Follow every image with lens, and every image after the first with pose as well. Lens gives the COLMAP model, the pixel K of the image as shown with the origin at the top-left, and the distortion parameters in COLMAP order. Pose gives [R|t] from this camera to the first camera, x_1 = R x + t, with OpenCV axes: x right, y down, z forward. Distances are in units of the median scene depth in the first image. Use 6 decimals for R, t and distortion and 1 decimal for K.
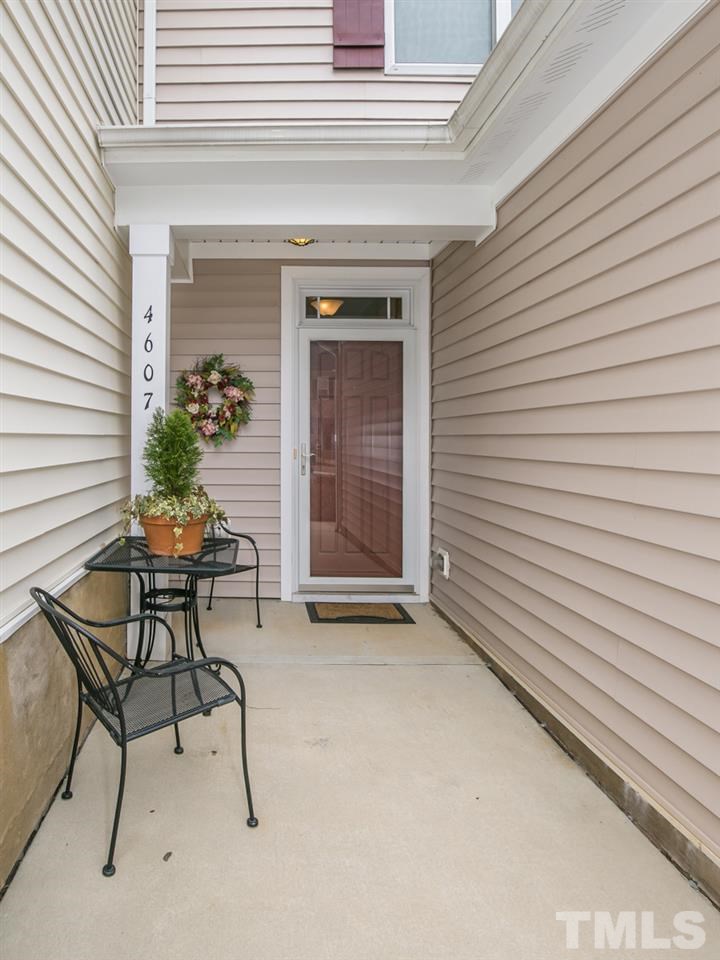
lens RADIAL K [[569.2, 0, 250.6], [0, 569.2, 478.8], [0, 0, 1]] dist [-0.003795, 0.000885]
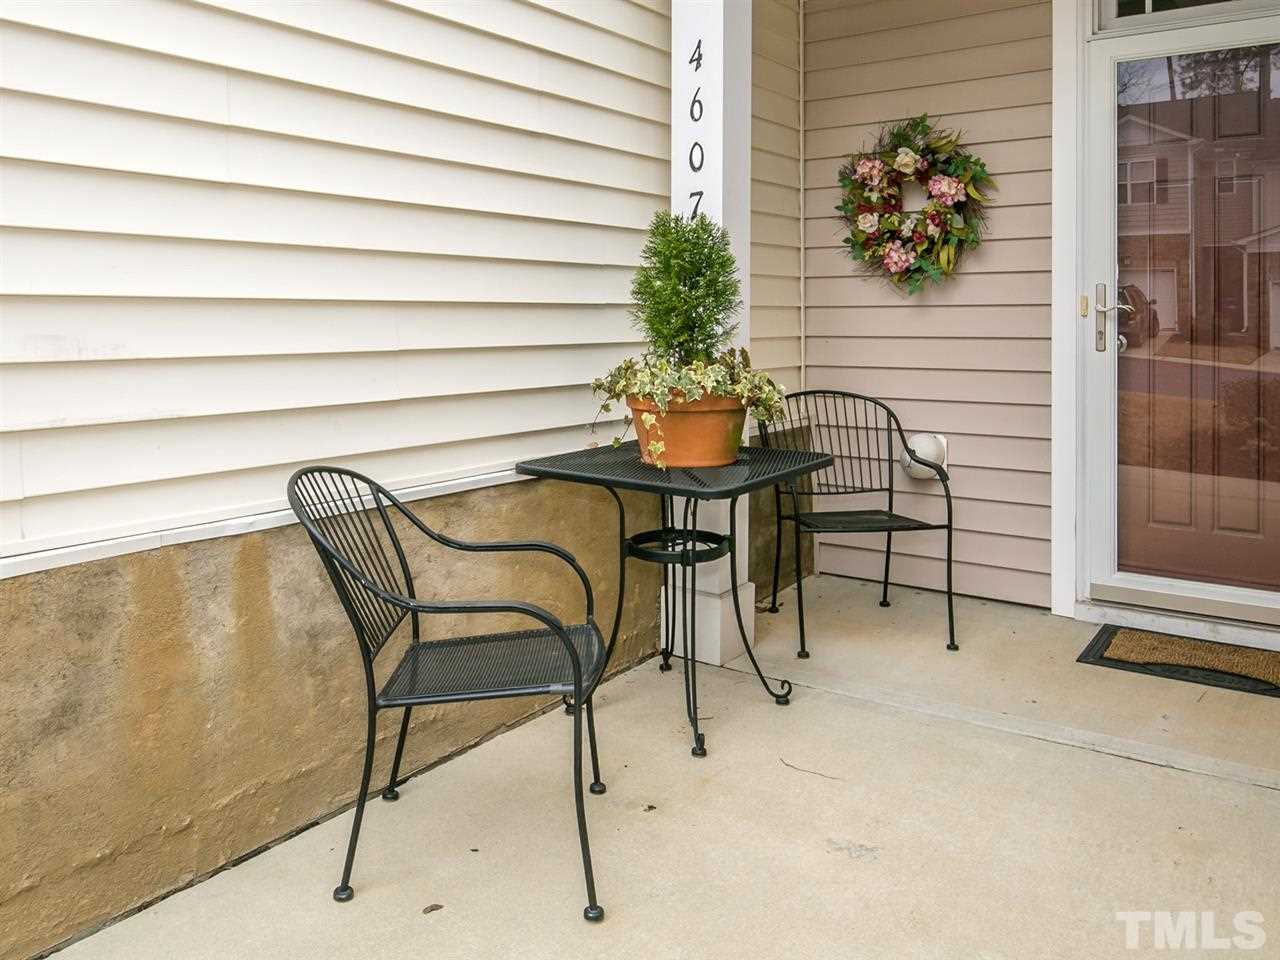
lens RADIAL K [[1063.4, 0, 642.2], [0, 1063.4, 373.9], [0, 0, 1]] dist [0.008419, 0.009356]
pose [[0.823283, 0.017410, -0.567364, 0.292302], [-0.030242, 0.999455, -0.013214, 0.037077], [0.566825, 0.028037, 0.823361, 0.064226]]
